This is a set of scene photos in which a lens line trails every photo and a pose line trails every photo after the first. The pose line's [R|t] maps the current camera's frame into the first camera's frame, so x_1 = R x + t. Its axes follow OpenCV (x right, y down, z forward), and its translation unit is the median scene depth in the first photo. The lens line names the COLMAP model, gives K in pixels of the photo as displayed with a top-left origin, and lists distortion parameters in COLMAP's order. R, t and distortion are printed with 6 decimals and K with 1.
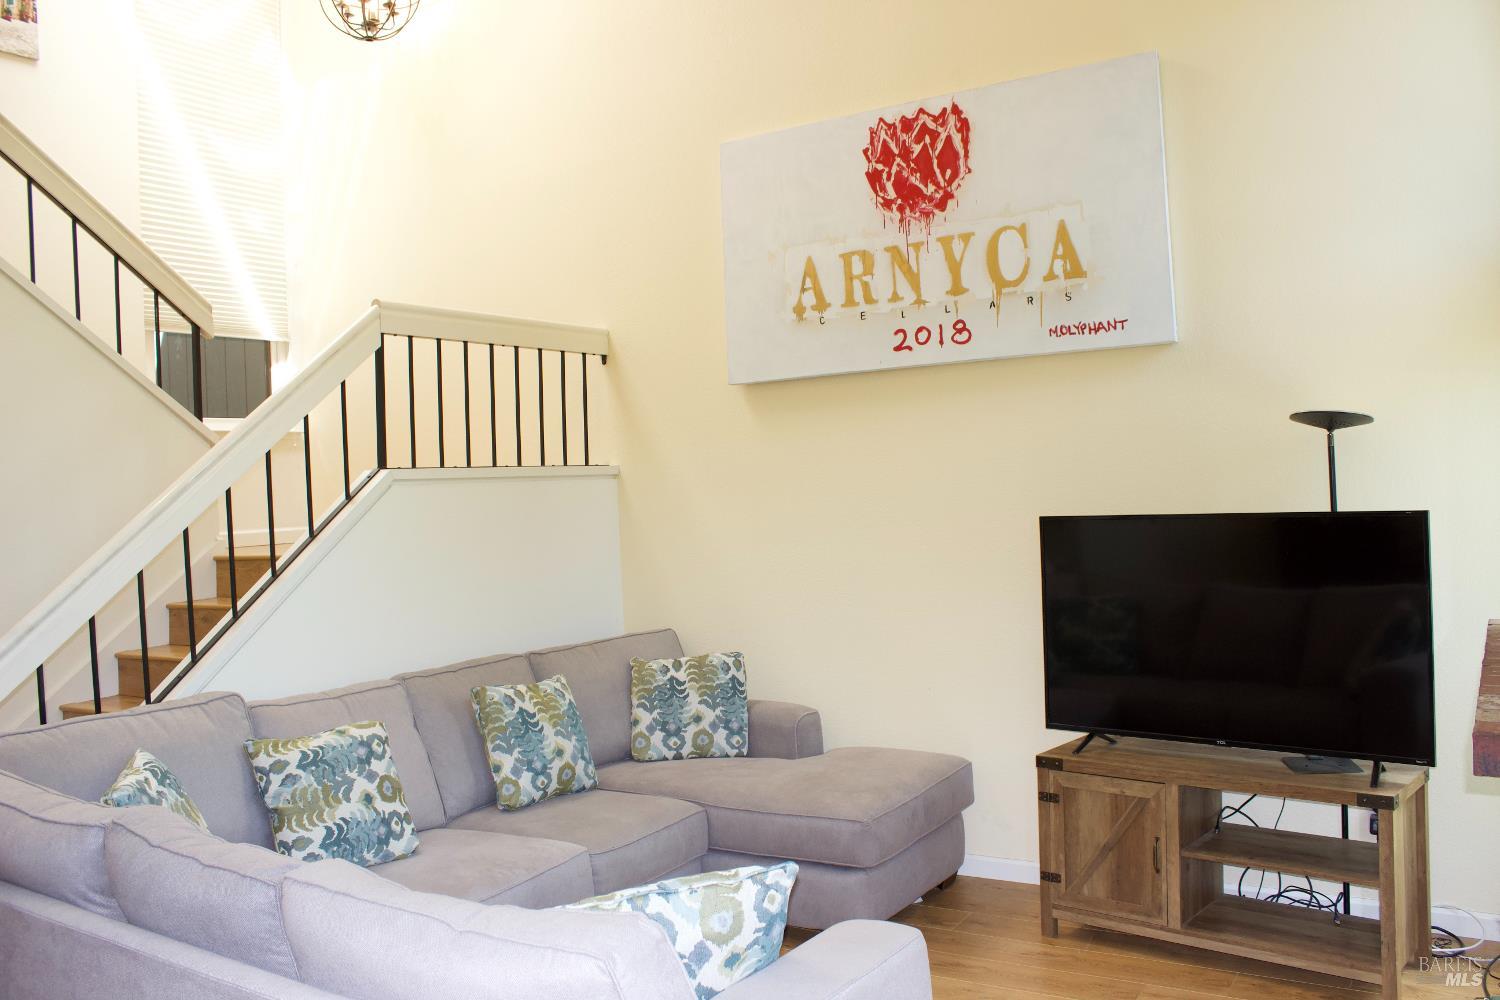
lens RADIAL K [[1249.8, 0, 755.1], [0, 1249.8, 499.2], [0, 0, 1]] dist [-0.169449, 0.158743]
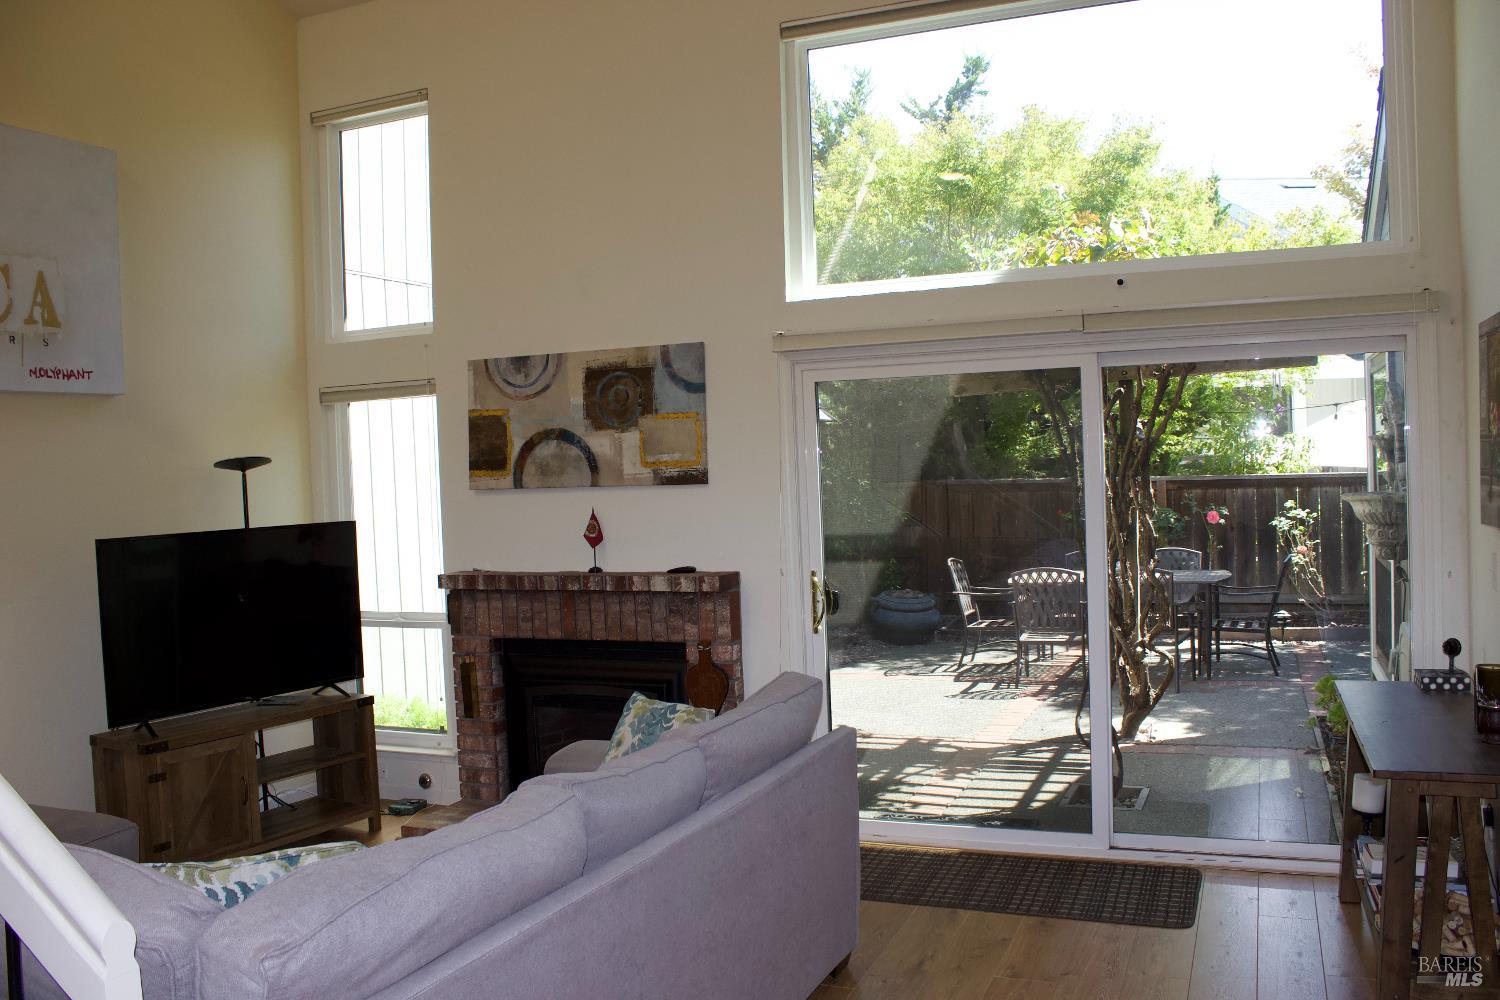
lens RADIAL K [[1248.3, 0, 750.0], [0, 1248.3, 500.0], [0, 0, 1]] dist [-0.166210, 0.153900]
pose [[-0.168728, 0.018295, 0.985493, -0.849911], [0.056517, 0.998362, -0.008857, 0.019116], [-0.984041, 0.054203, -0.169486, 0.542476]]
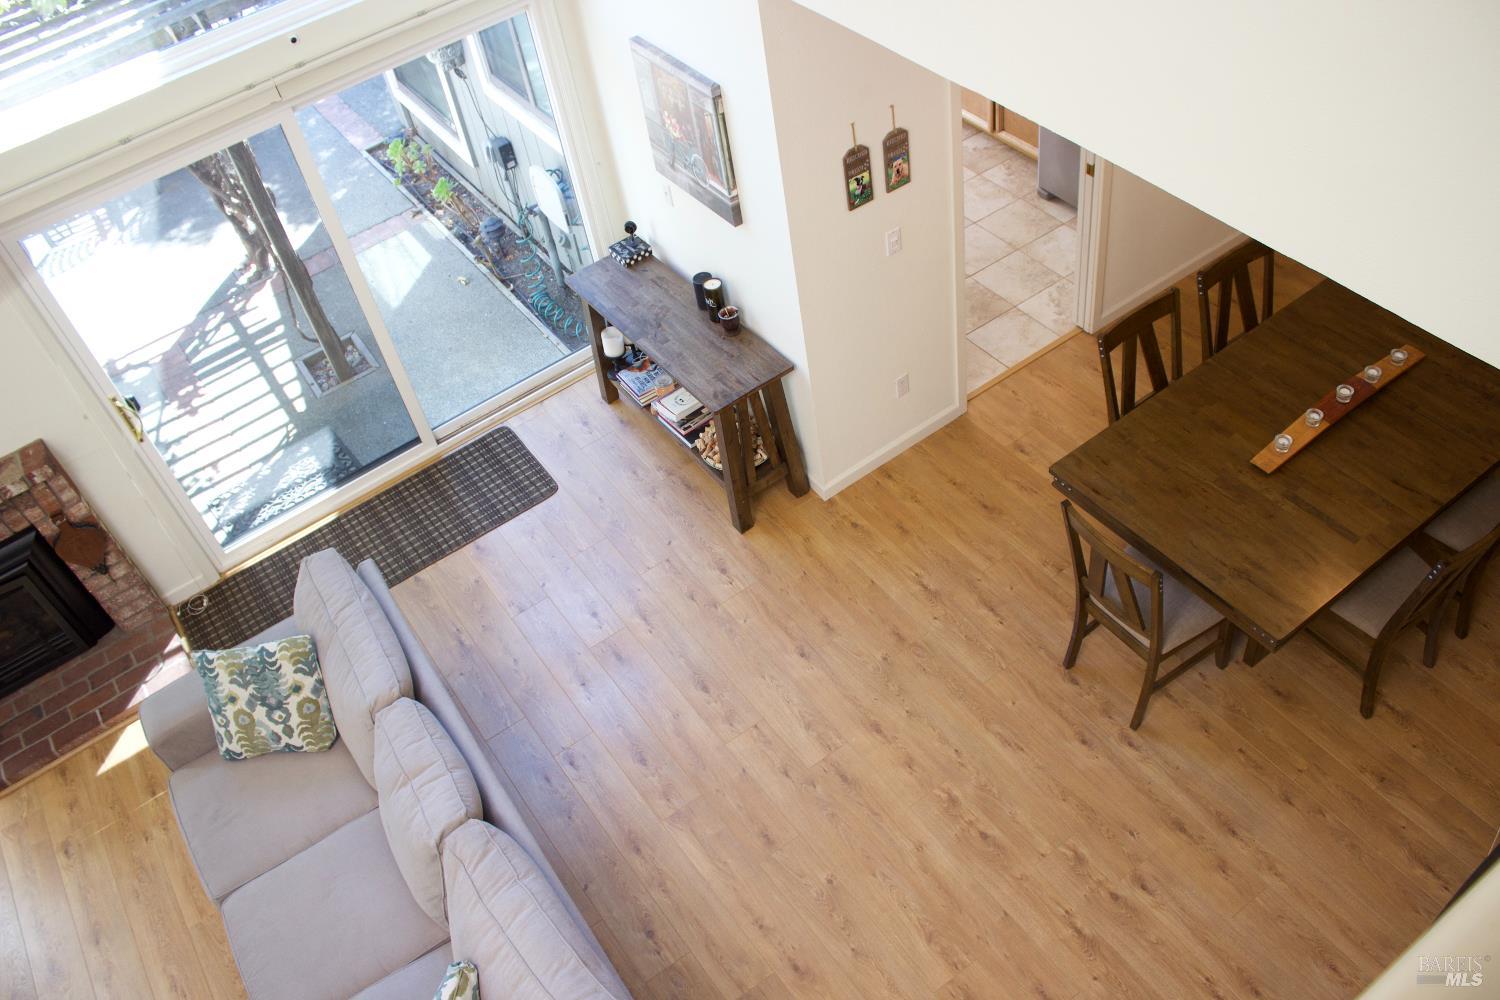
lens RADIAL K [[1249.8, 0, 755.1], [0, 1249.8, 499.2], [0, 0, 1]] dist [-0.169449, 0.158743]
pose [[-0.905326, -0.172431, 0.388139, -0.728102], [0.178267, 0.675206, 0.715764, -0.536805], [-0.385494, 0.717192, -0.580543, 0.775022]]
